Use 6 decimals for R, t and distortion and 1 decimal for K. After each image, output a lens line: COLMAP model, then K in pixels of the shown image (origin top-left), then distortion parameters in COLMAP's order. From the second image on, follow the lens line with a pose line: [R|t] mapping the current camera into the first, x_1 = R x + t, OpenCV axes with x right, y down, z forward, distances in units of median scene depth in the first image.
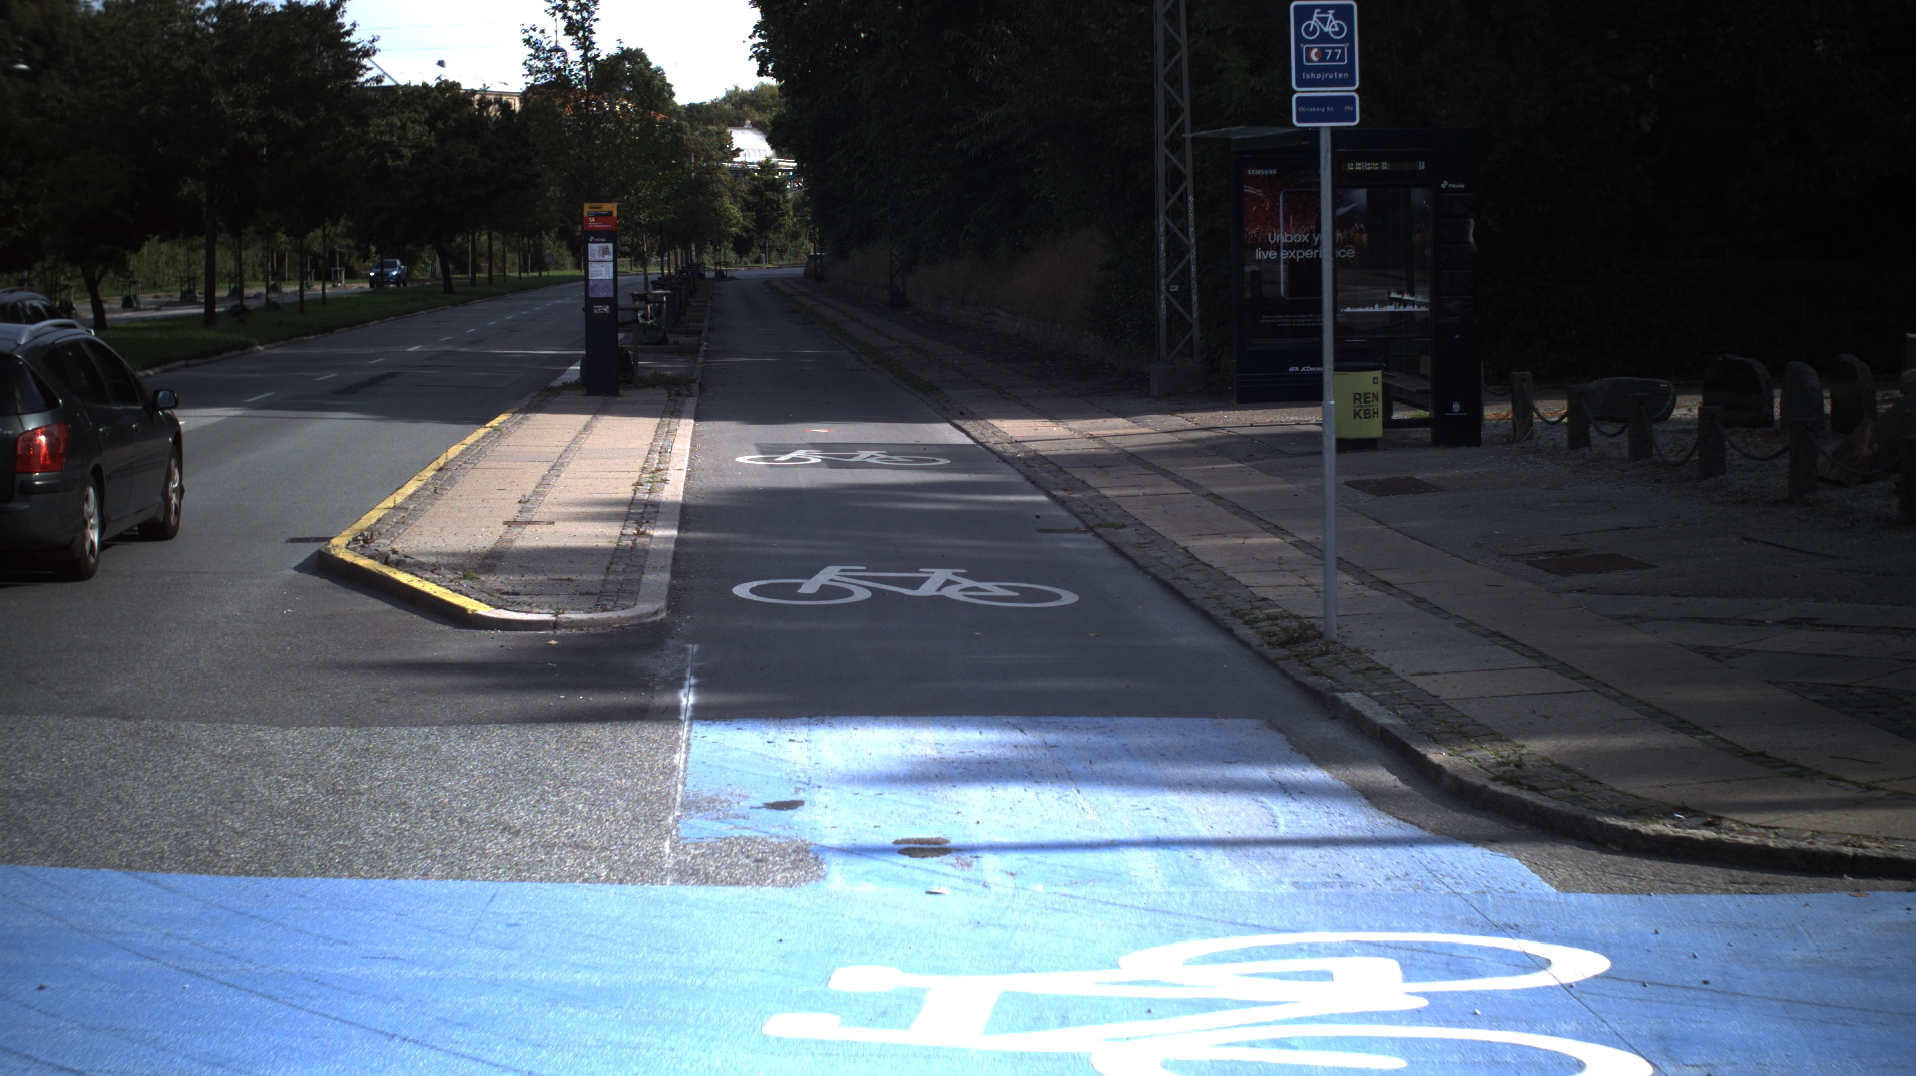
lens RADIAL K [[4442.3, 0, 958.0], [0, 4442.3, 538.0], [0, 0, 1]] dist [-0.398811, 0.173844]
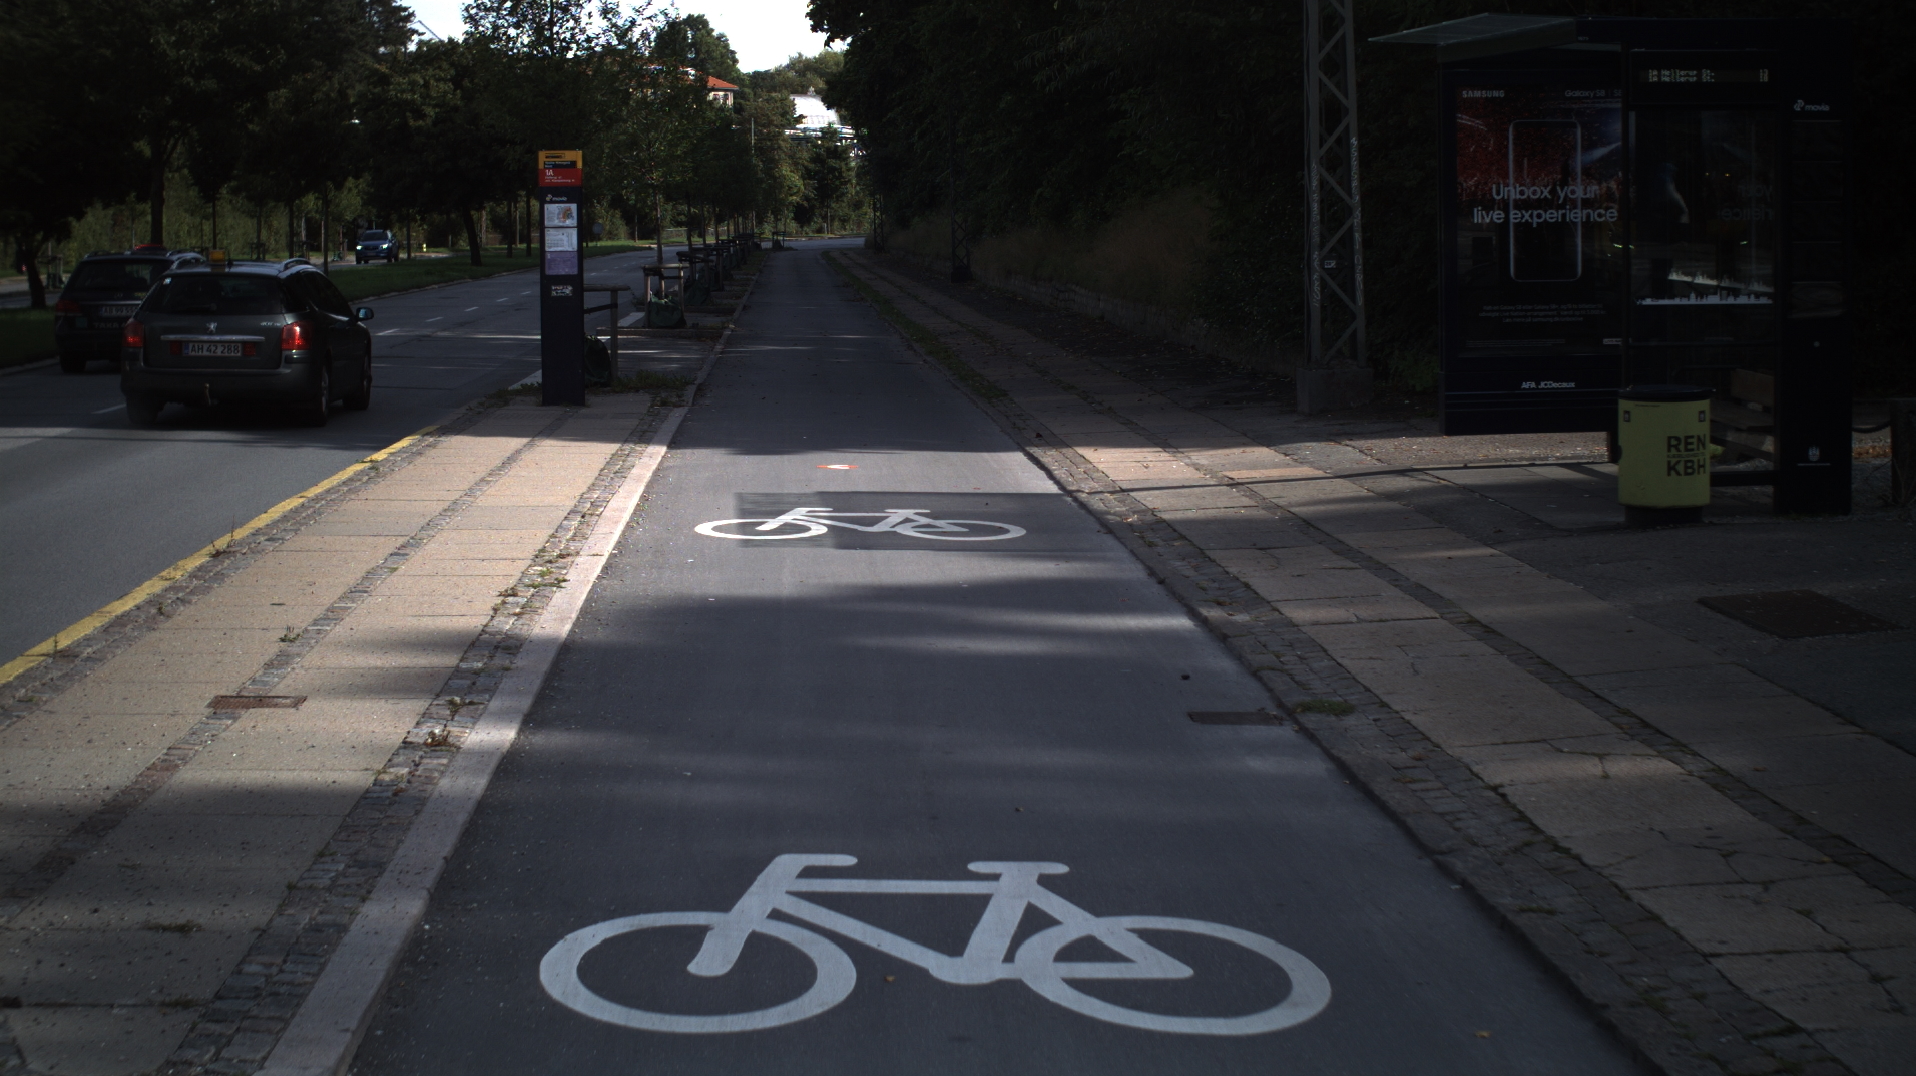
lens RADIAL K [[4442.3, 0, 958.0], [0, 4442.3, 538.0], [0, 0, 1]] dist [-0.398811, 0.173844]
pose [[0.999884, 0.001171, -0.015188, -0.001262], [-0.001070, 0.999977, 0.006661, -0.014505], [0.015196, -0.006644, 0.999862, 0.244700]]
